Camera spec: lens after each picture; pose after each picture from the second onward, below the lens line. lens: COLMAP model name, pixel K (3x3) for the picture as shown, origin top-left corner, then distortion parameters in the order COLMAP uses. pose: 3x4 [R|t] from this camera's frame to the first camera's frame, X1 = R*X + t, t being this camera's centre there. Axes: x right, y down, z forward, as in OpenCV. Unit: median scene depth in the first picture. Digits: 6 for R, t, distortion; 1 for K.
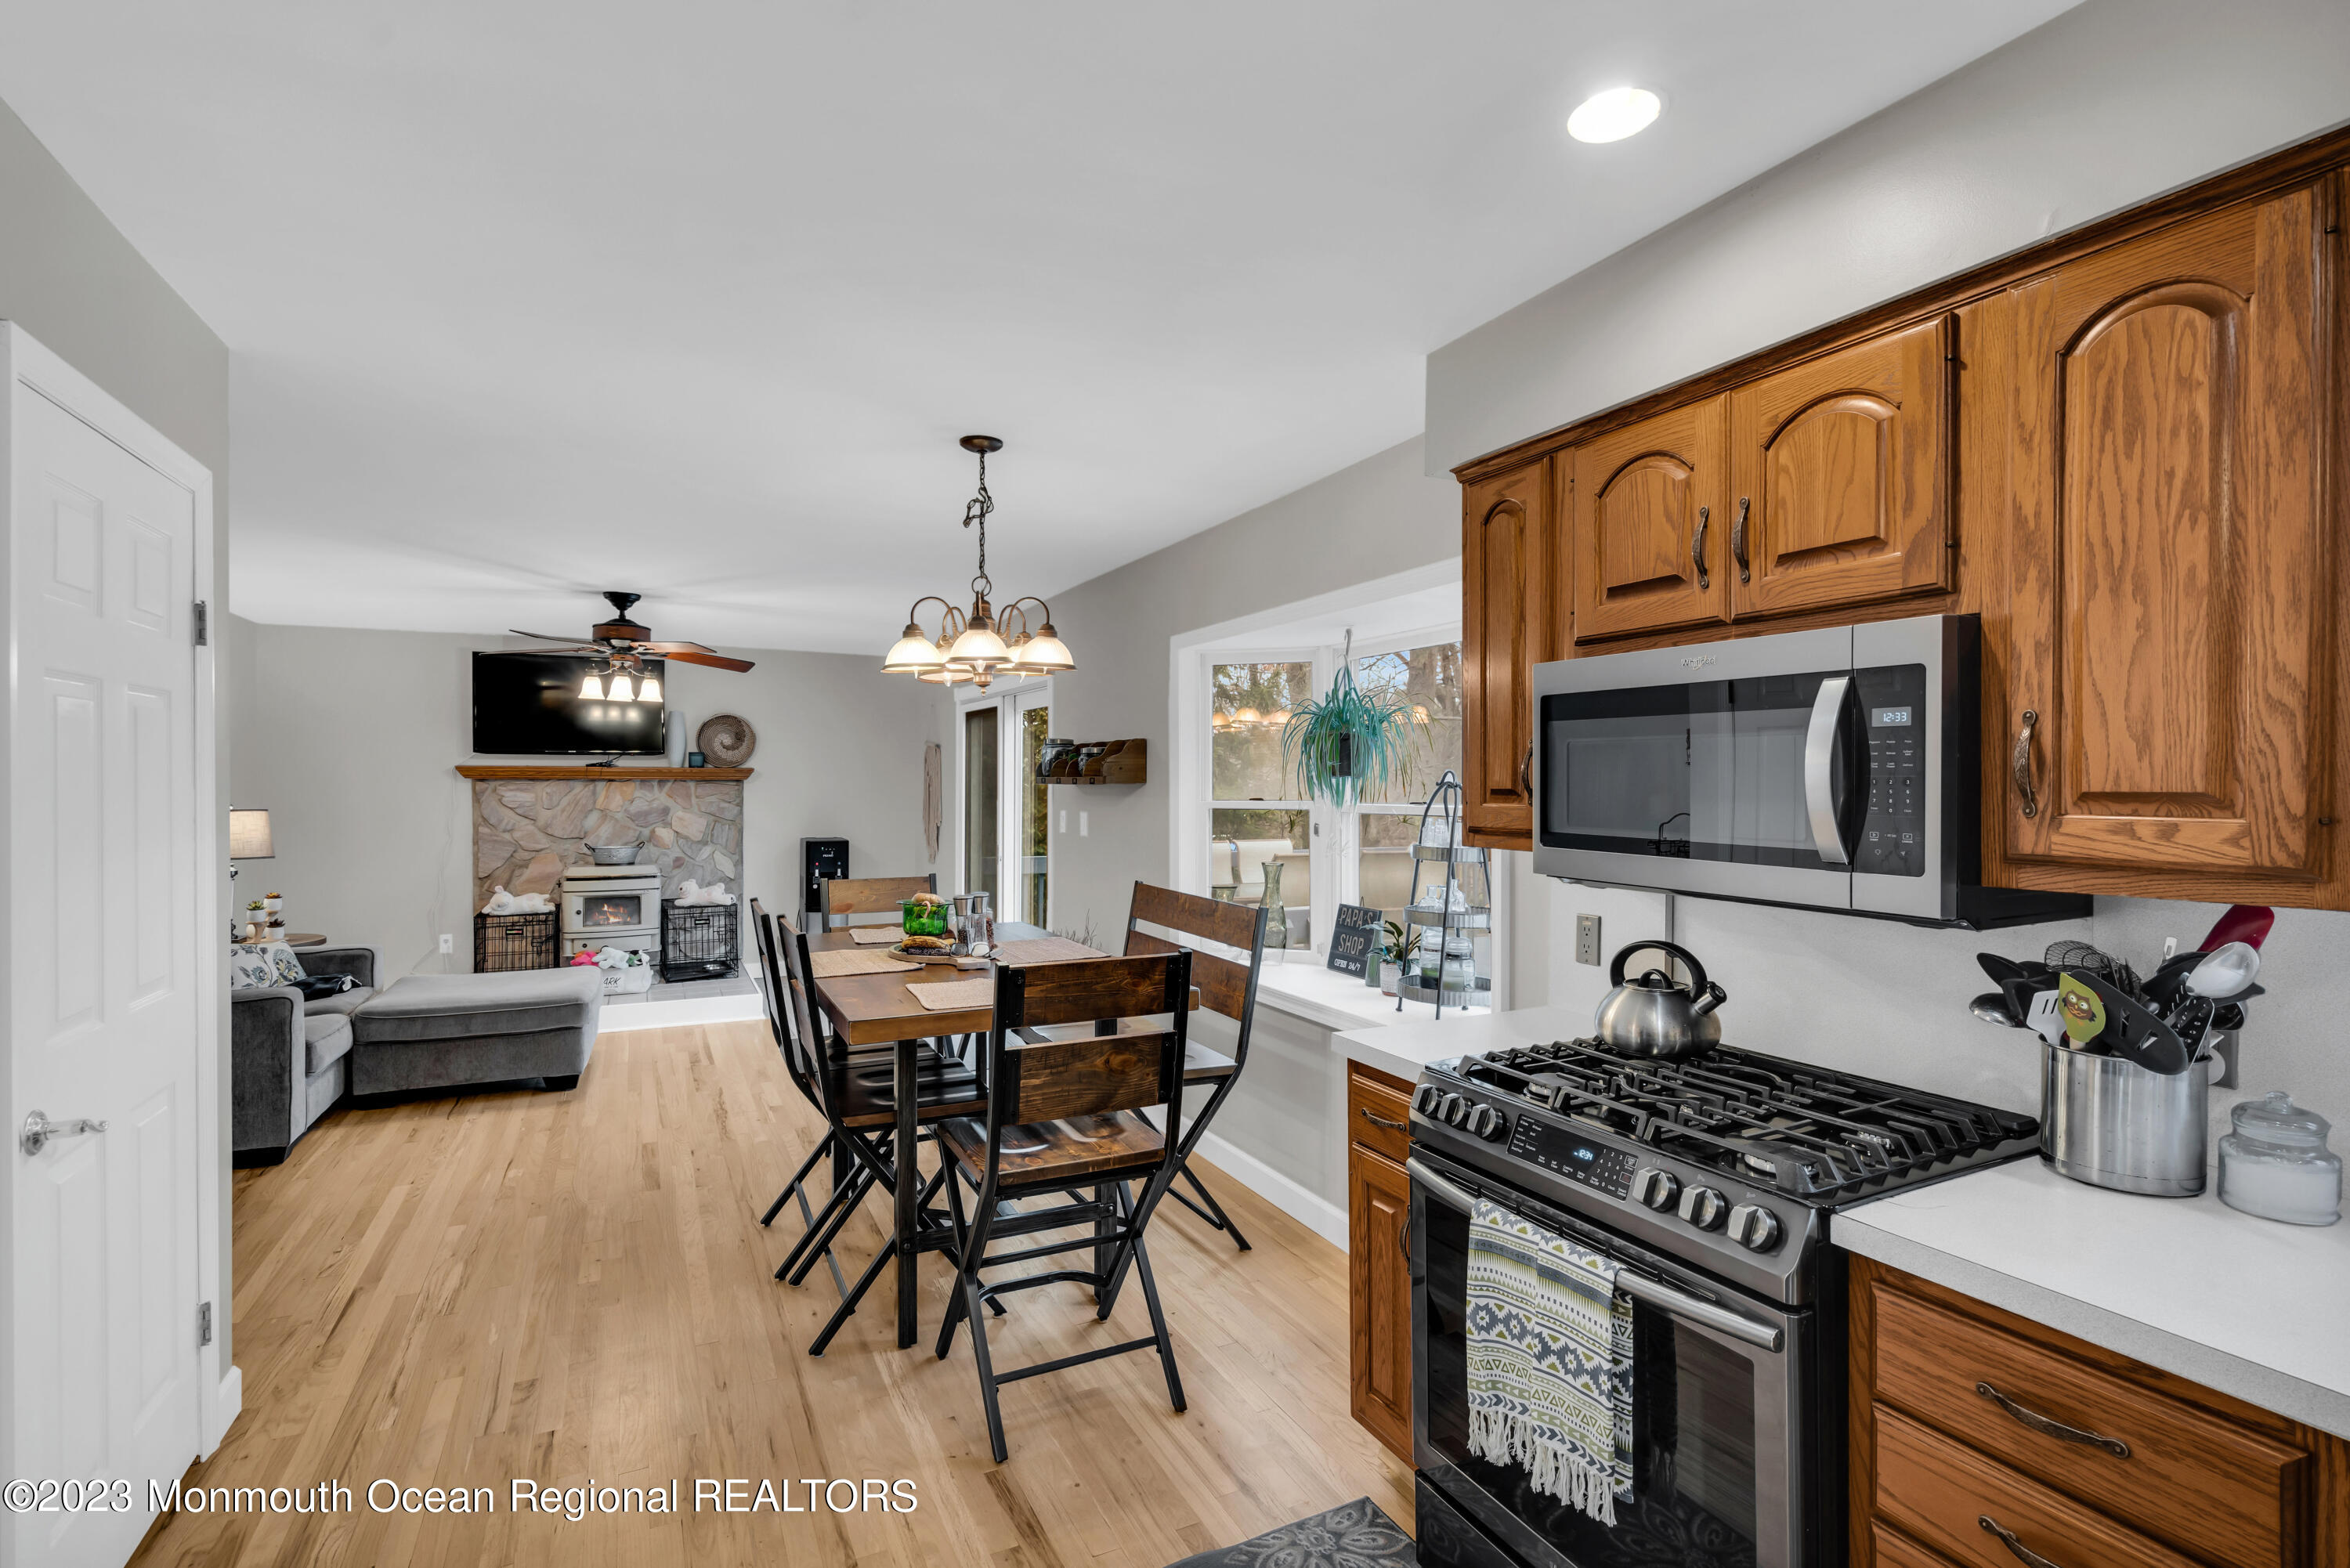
lens RADIAL K [[1061.8, 0, 1173.7], [0, 1061.8, 787.4], [0, 0, 1]] dist [-0.000619, 0.000017]
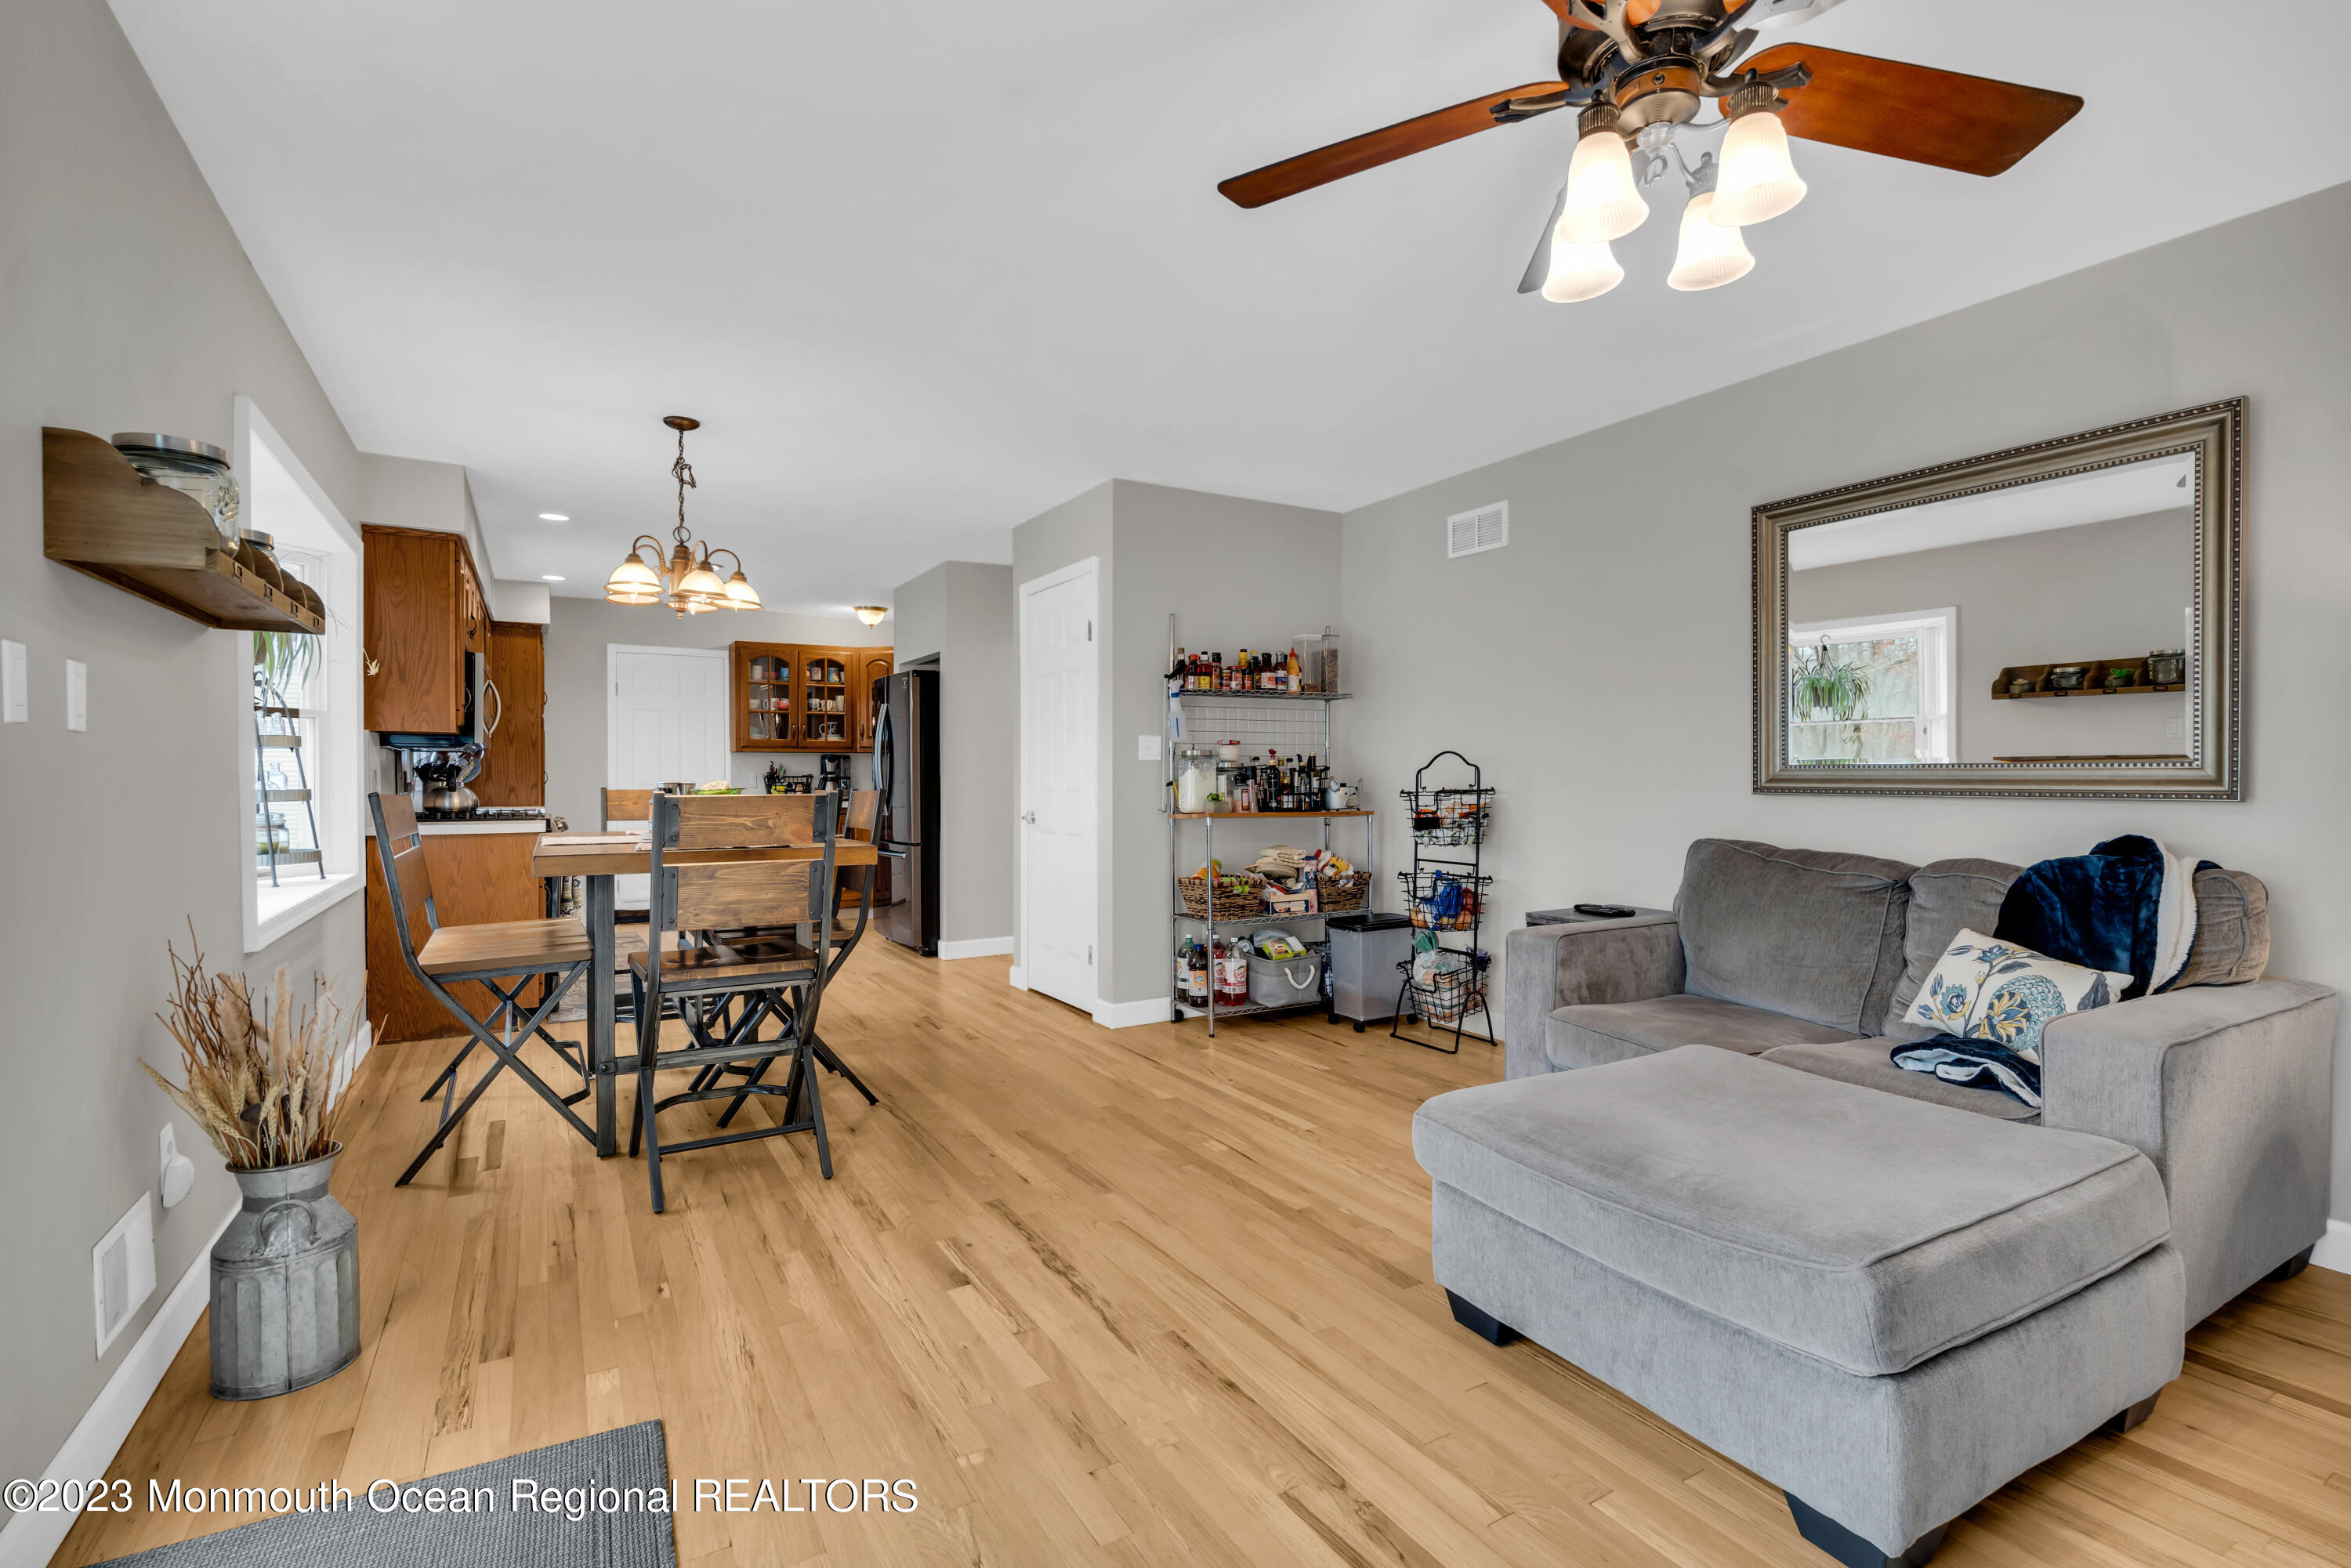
lens RADIAL K [[1089.3, 0, 1180.6], [0, 1089.3, 786.8], [0, 0, 1]] dist [-0.001843, 0.000007]
pose [[-0.997836, 0.000961, -0.065746, -0.313255], [0.000173, 0.999928, 0.011977, 0.045431], [0.065753, 0.011939, -0.997765, 1.062106]]
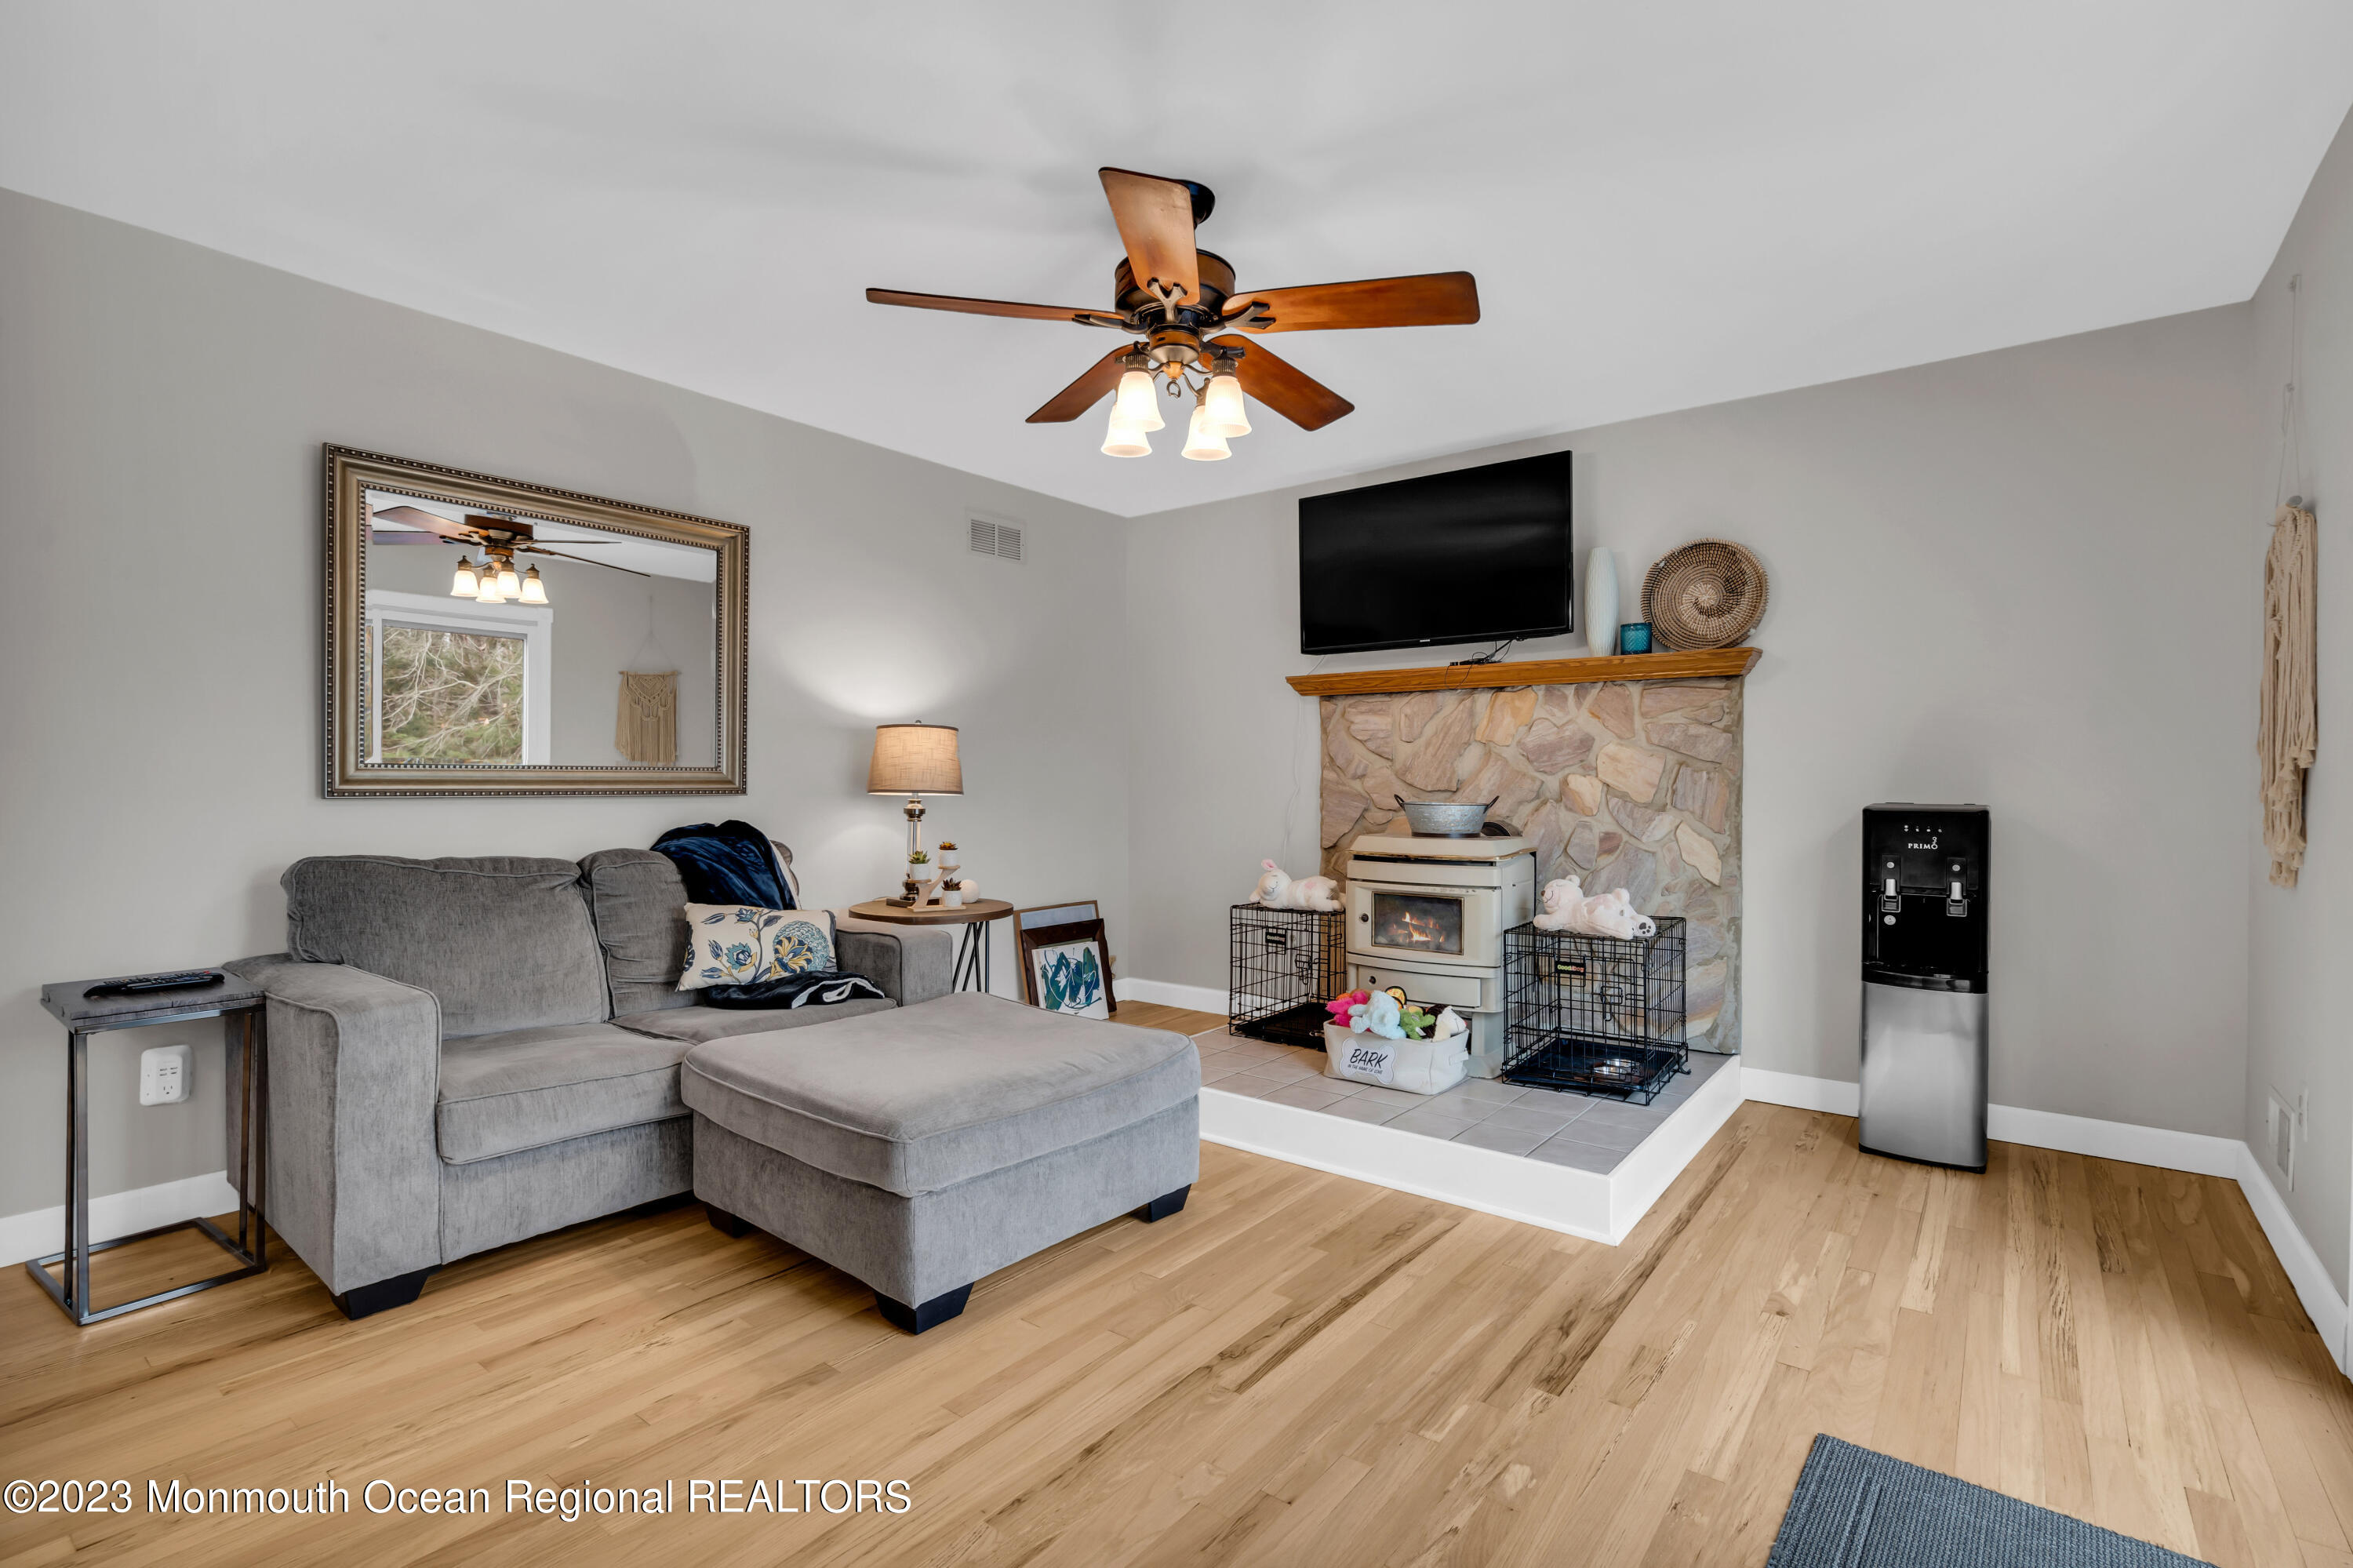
lens RADIAL K [[1079.7, 0, 1193.0], [0, 1079.7, 782.6], [0, 0, 1]] dist [-0.003105, -0.000294]
pose [[0.437153, 0.000792, -0.899387, -0.097566], [-0.002972, 0.999995, -0.000564, 0.048278], [0.899382, 0.002919, 0.437153, 0.675759]]
